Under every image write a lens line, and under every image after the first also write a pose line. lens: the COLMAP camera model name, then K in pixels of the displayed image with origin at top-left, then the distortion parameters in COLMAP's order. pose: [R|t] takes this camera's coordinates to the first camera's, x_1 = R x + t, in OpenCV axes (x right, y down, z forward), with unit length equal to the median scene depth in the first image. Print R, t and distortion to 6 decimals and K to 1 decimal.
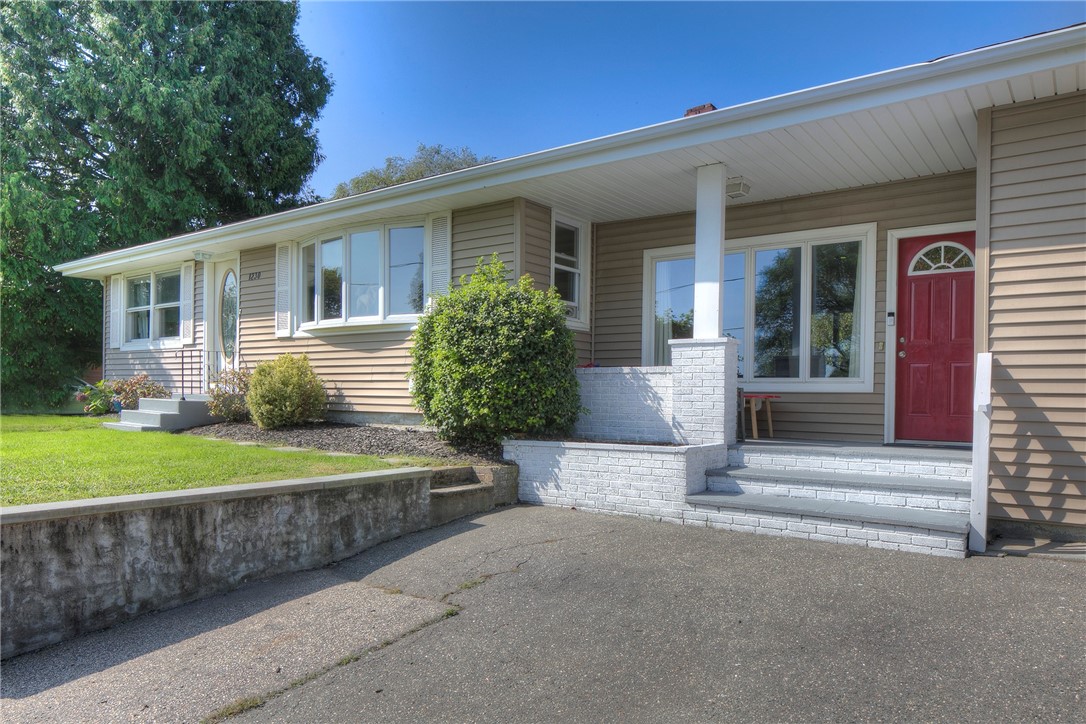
lens RADIAL K [[748.6, 0, 539.8], [0, 748.6, 395.0], [0, 0, 1]] dist [-0.002212, -0.000035]
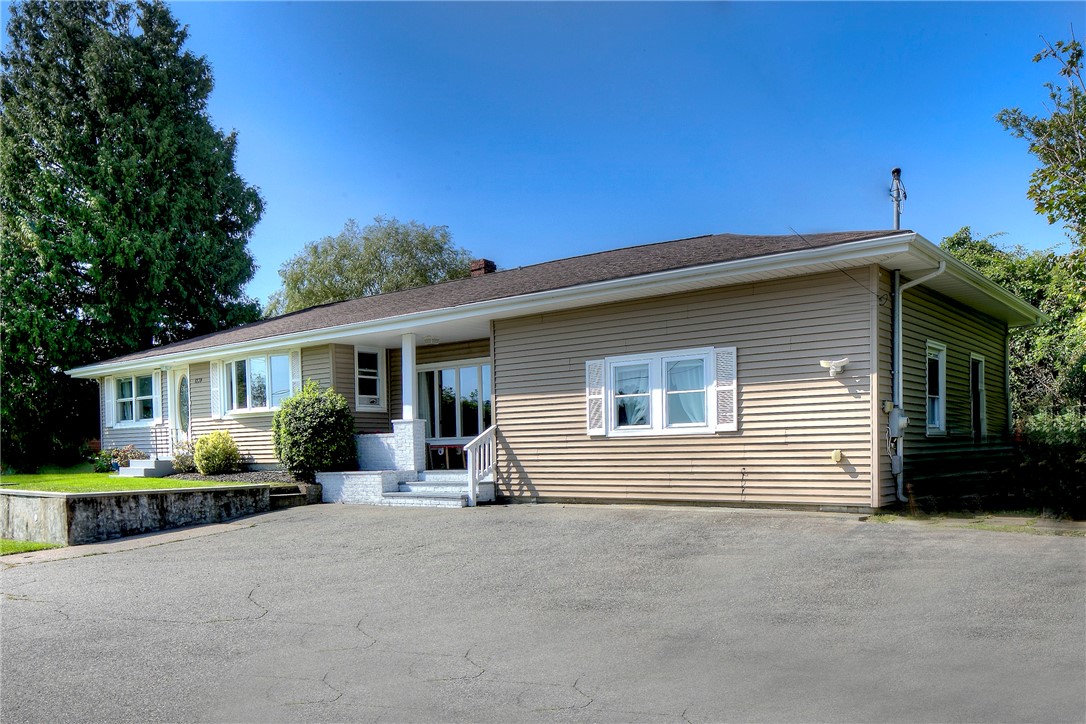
lens RADIAL K [[924.1, 0, 544.5], [0, 924.1, 470.1], [0, 0, 1]] dist [0.005609, -0.000722]
pose [[0.998427, -0.029945, -0.047407, 0.659982], [0.030814, 0.999368, 0.017715, 0.027410], [0.046847, -0.019148, 0.998719, -1.394376]]
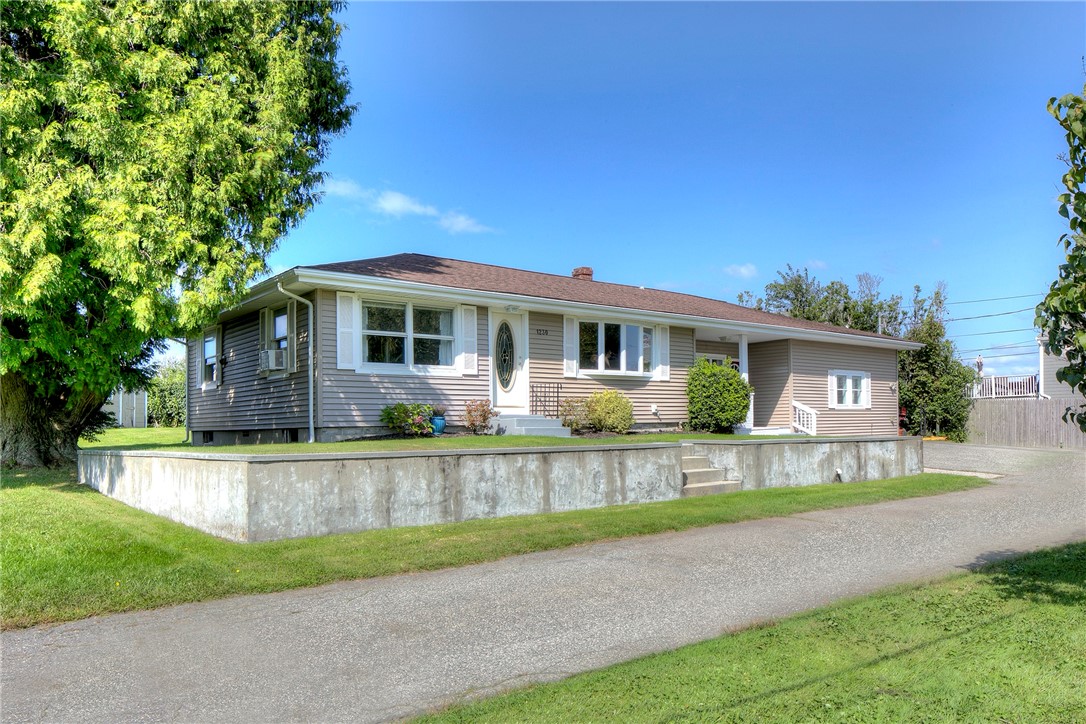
lens RADIAL K [[748.6, 0, 539.8], [0, 748.6, 395.0], [0, 0, 1]] dist [-0.002212, -0.000035]
pose [[0.241063, 0.022510, 0.970248, -2.667583], [0.019394, 0.999420, -0.028005, 0.001413], [-0.970316, 0.025568, 0.240486, 1.009565]]
